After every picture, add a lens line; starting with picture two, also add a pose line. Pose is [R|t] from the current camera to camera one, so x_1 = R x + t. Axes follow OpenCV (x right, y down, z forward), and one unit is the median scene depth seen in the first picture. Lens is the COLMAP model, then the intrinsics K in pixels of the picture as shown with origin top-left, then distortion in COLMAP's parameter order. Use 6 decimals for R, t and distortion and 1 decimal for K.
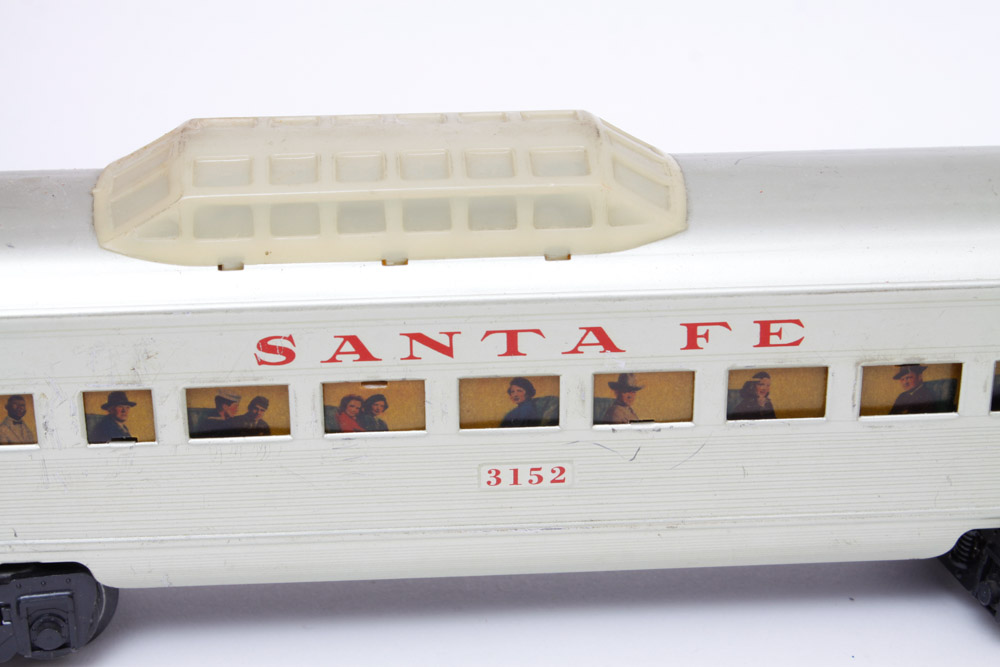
lens RADIAL K [[2404.6, 0, 499.0], [0, 2404.6, 333.7], [0, 0, 1]] dist [0.002084, 0.000000]
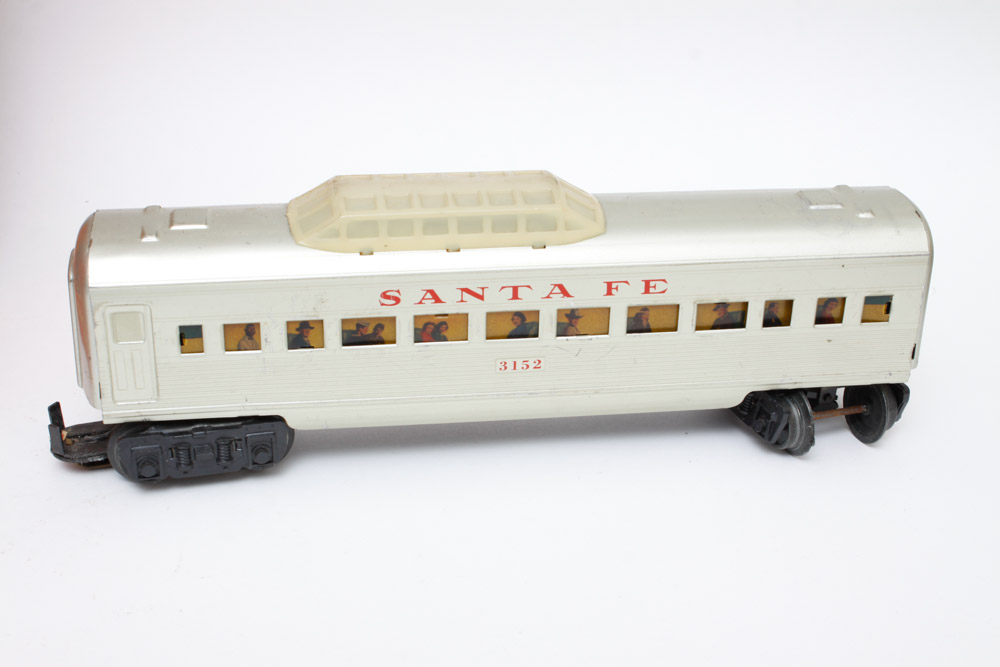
lens RADIAL K [[1687.6, 0, 500.9], [0, 1687.6, 333.7], [0, 0, 1]] dist [-0.167269, 0.000000]
pose [[0.995604, -0.011849, 0.092908, -0.127134], [0.012394, 0.999909, -0.005288, 0.042098], [-0.092836, 0.006416, 0.995661, -0.310203]]
